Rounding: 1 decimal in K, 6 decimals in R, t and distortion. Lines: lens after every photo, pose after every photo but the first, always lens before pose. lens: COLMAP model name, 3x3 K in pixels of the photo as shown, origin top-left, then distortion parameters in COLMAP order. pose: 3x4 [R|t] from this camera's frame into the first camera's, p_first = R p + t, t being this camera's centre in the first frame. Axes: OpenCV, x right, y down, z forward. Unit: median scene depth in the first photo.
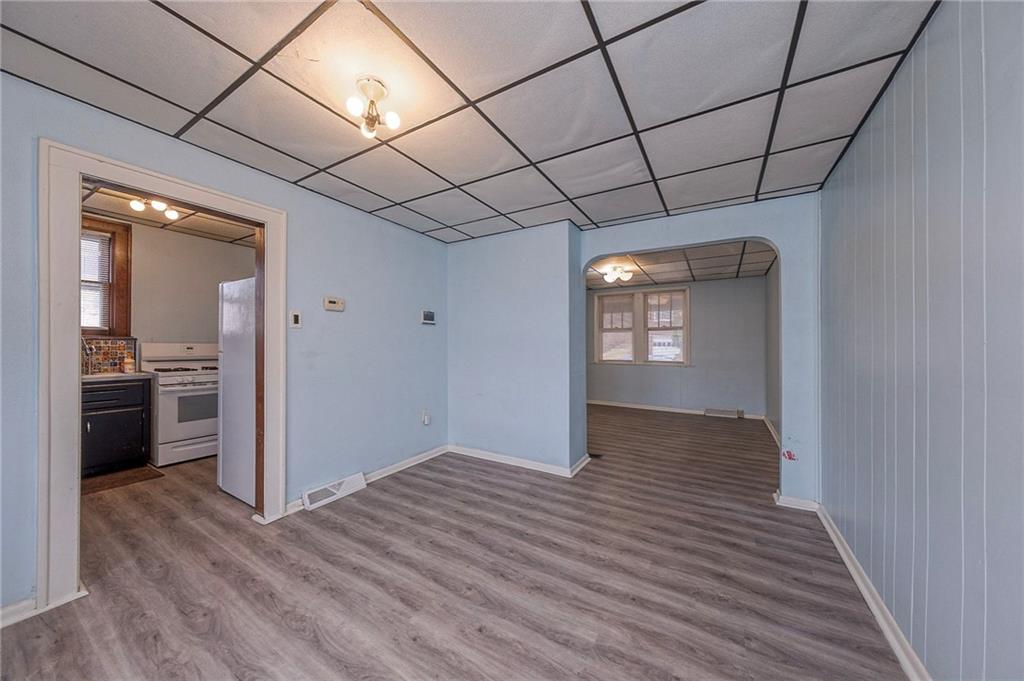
lens RADIAL K [[344.5, 0, 527.7], [0, 344.5, 341.4], [0, 0, 1]] dist [-0.007438, -0.000169]
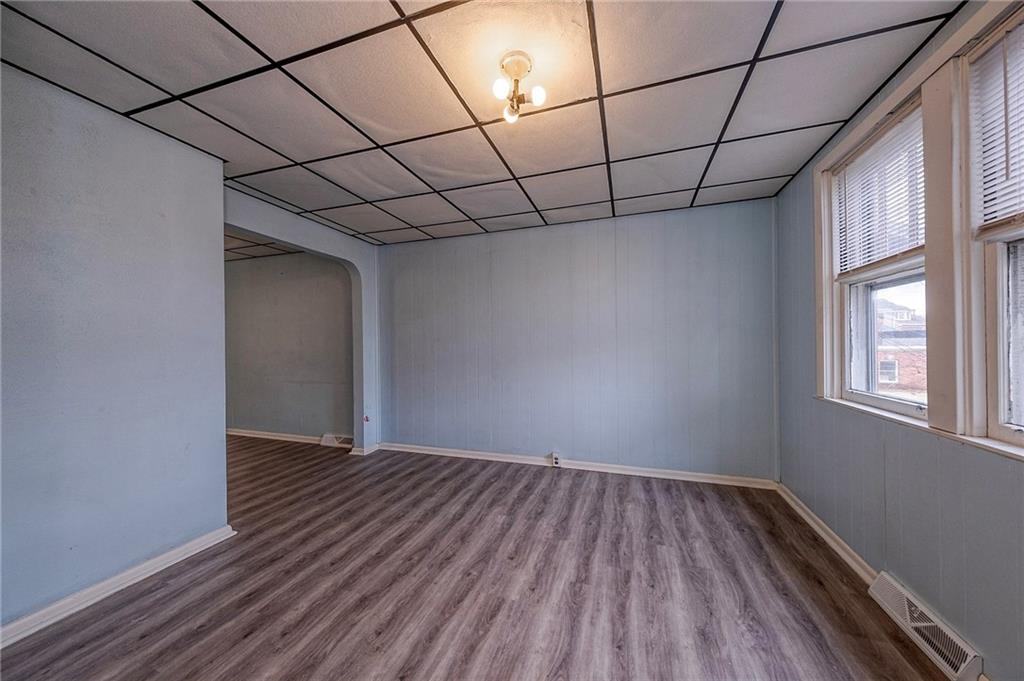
lens RADIAL K [[344.5, 0, 502.1], [0, 344.5, 340.9], [0, 0, 1]] dist [-0.007438, -0.000169]
pose [[-0.172148, -0.001112, 0.985070, -0.934032], [0.006034, 0.999979, 0.002184, 0.001839], [-0.985053, 0.006320, -0.172138, 0.820886]]
